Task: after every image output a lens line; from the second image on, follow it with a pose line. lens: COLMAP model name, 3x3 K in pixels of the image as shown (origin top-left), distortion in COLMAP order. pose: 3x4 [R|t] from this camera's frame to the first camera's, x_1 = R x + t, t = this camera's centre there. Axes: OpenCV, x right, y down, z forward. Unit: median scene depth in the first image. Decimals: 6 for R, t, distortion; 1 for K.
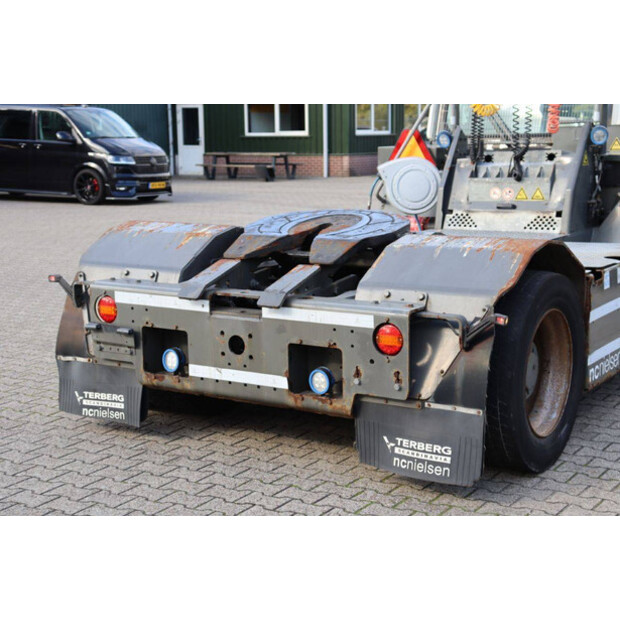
lens RADIAL K [[1105.6, 0, 310.0], [0, 1105.6, 310.0], [0, 0, 1]] dist [0.202795, 0.072267]
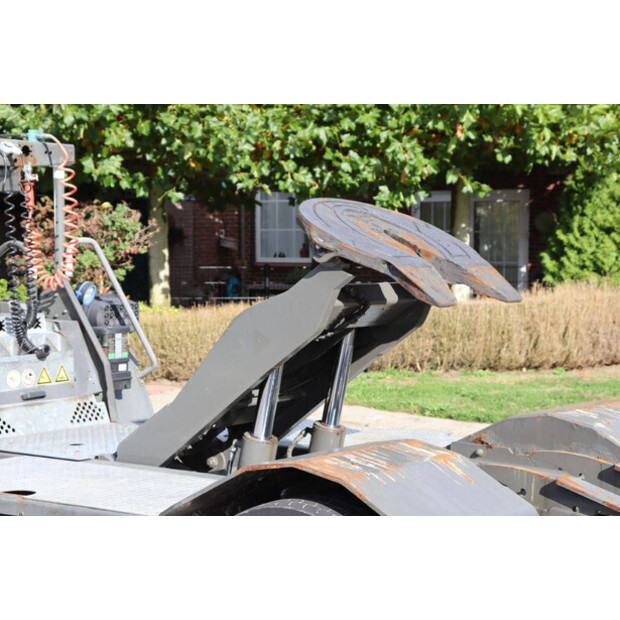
lens RADIAL K [[1464.1, 0, 310.0], [0, 1464.1, 310.0], [0, 0, 1]] dist [0.424136, 0.308622]
pose [[0.052301, -0.036389, 0.997968, -0.987520], [0.156799, 0.987240, 0.027780, -0.195578], [-0.986245, 0.155028, 0.057340, 1.048732]]
